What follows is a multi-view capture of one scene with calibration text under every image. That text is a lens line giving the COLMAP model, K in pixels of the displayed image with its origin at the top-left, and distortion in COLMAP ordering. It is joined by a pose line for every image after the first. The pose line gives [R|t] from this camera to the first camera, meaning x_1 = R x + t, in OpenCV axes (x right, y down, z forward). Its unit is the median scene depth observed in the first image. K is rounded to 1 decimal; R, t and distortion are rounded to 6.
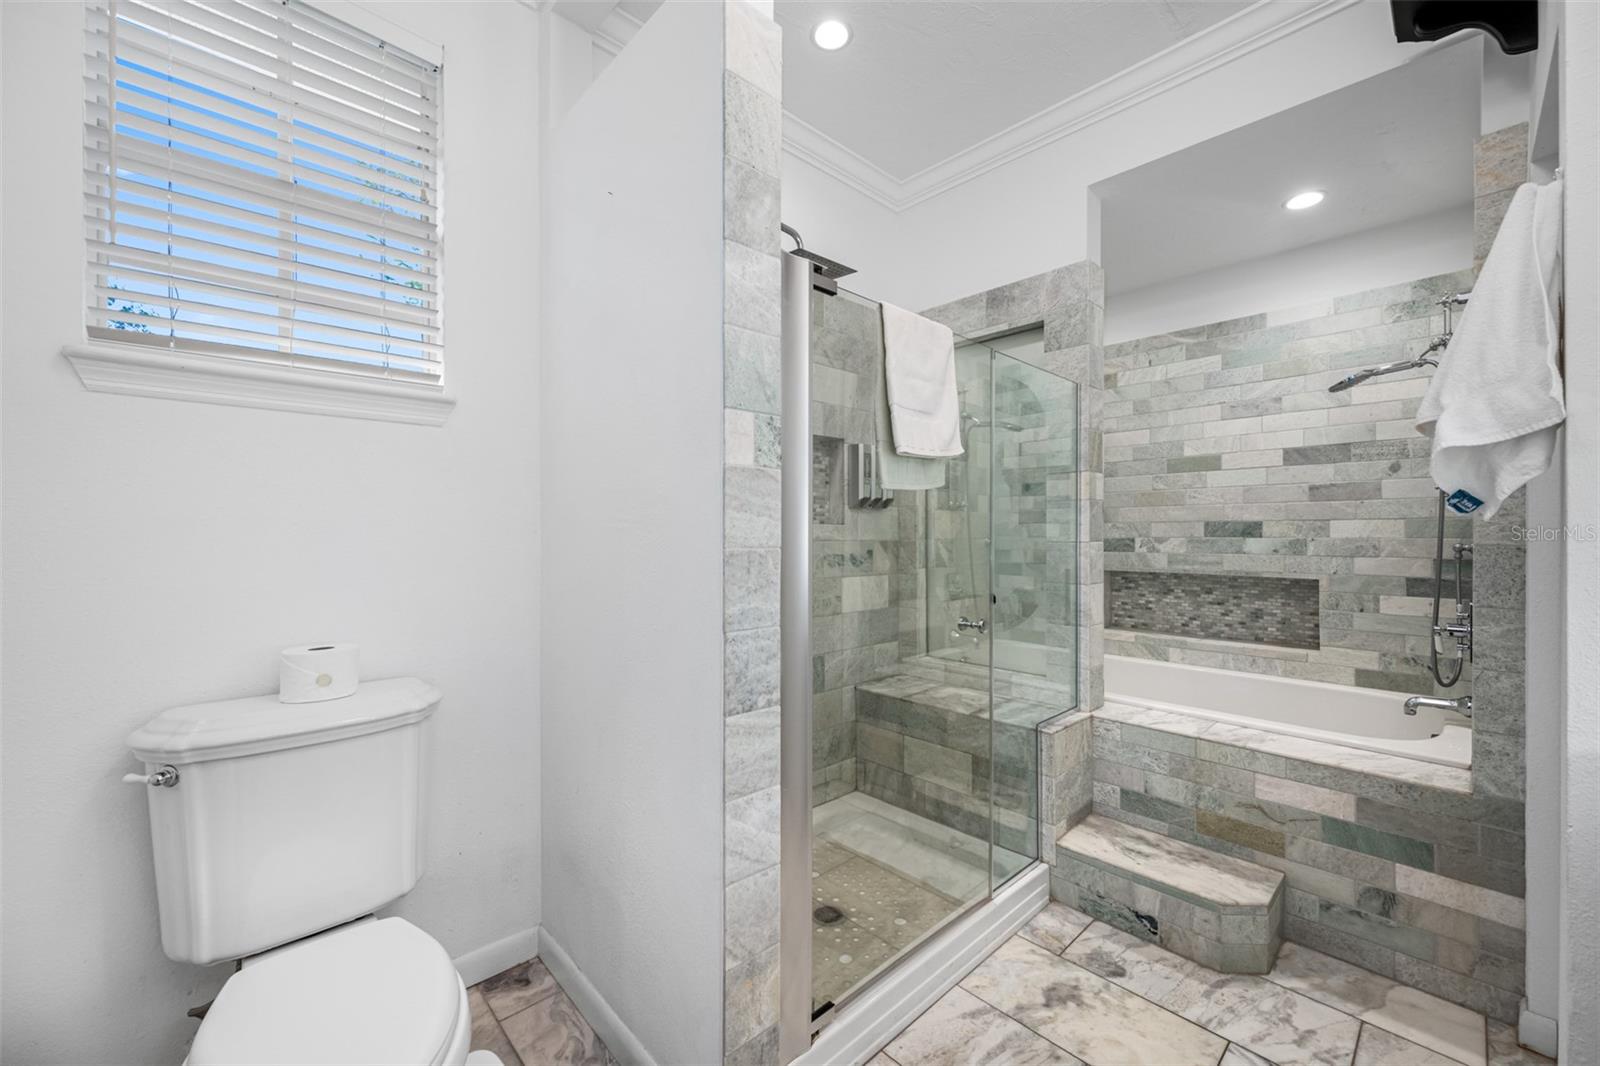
lens RADIAL K [[634.9, 0, 797.6], [0, 634.9, 523.5], [0, 0, 1]] dist [-0.002188, 0.000634]
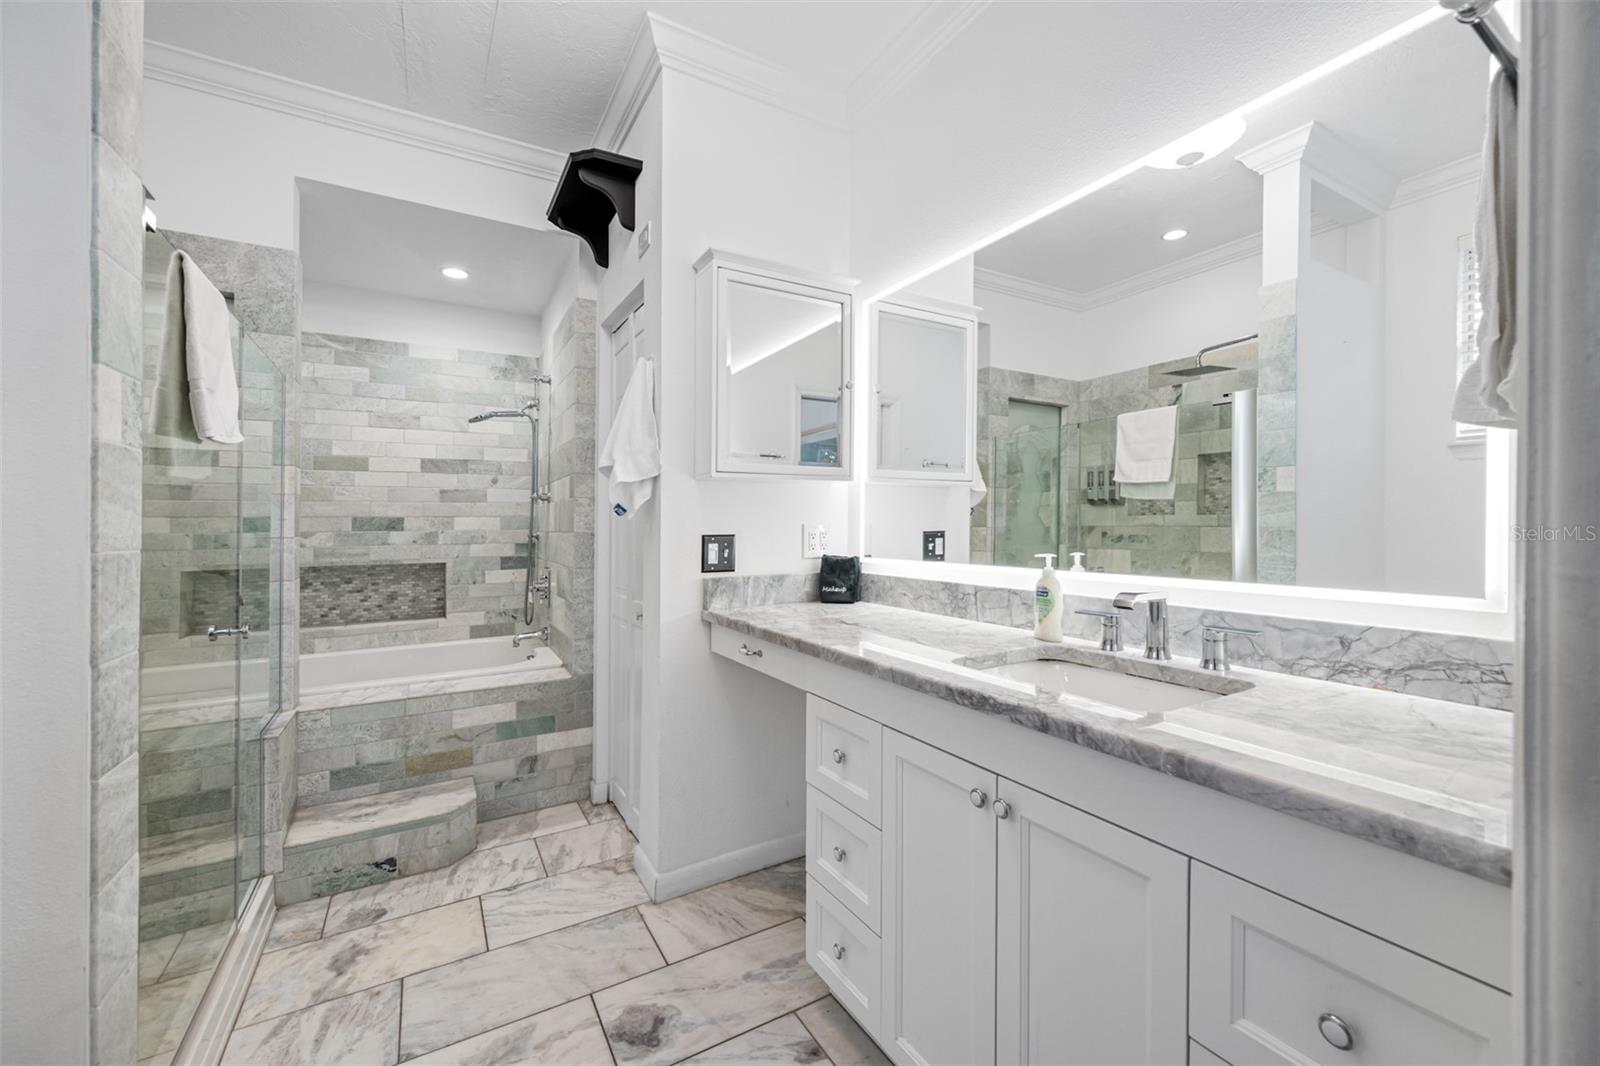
lens RADIAL K [[634.9, 0, 795.4], [0, 634.9, 522.5], [0, 0, 1]] dist [-0.002188, 0.000634]
pose [[0.222013, -0.000413, 0.975044, -0.470823], [-0.006877, 0.999974, 0.001989, -0.001905], [-0.975020, -0.007147, 0.222004, 0.028058]]
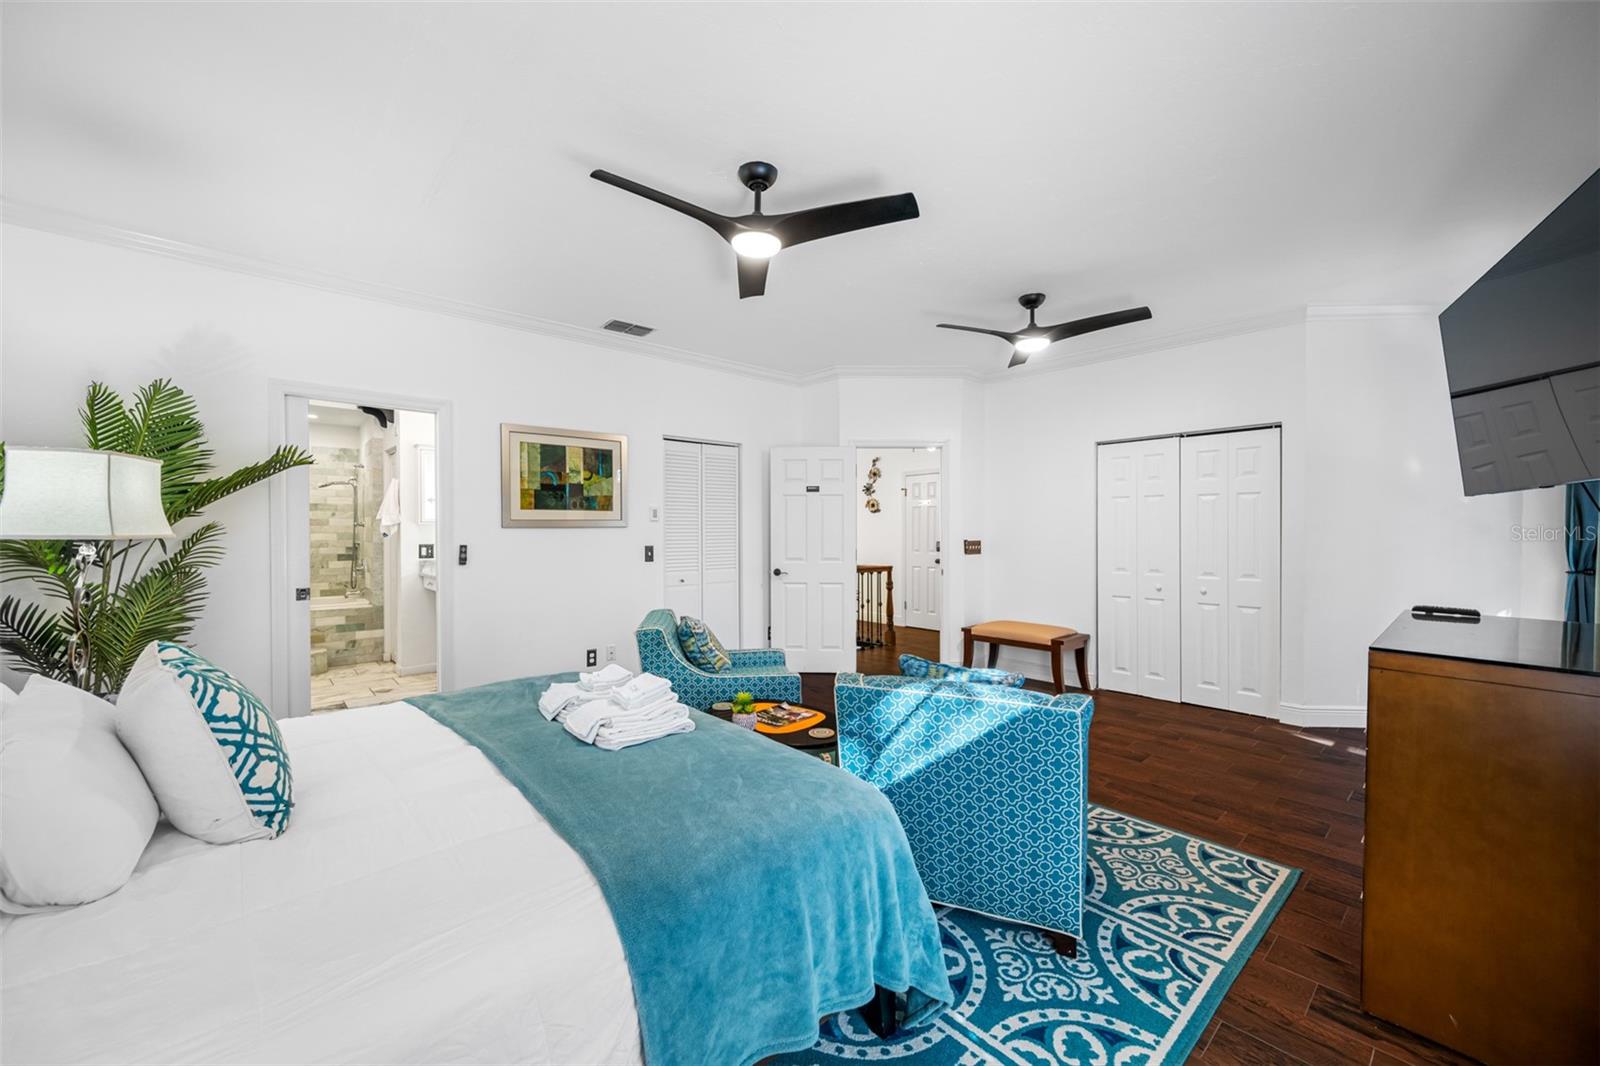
lens RADIAL K [[634.9, 0, 792.0], [0, 634.9, 549.0], [0, 0, 1]] dist [-0.002188, 0.000634]
pose [[0.039541, -0.033626, 0.998652, -2.652517], [-0.016608, 0.999273, 0.034305, -0.101370], [-0.999080, -0.017942, 0.038954, -1.679201]]
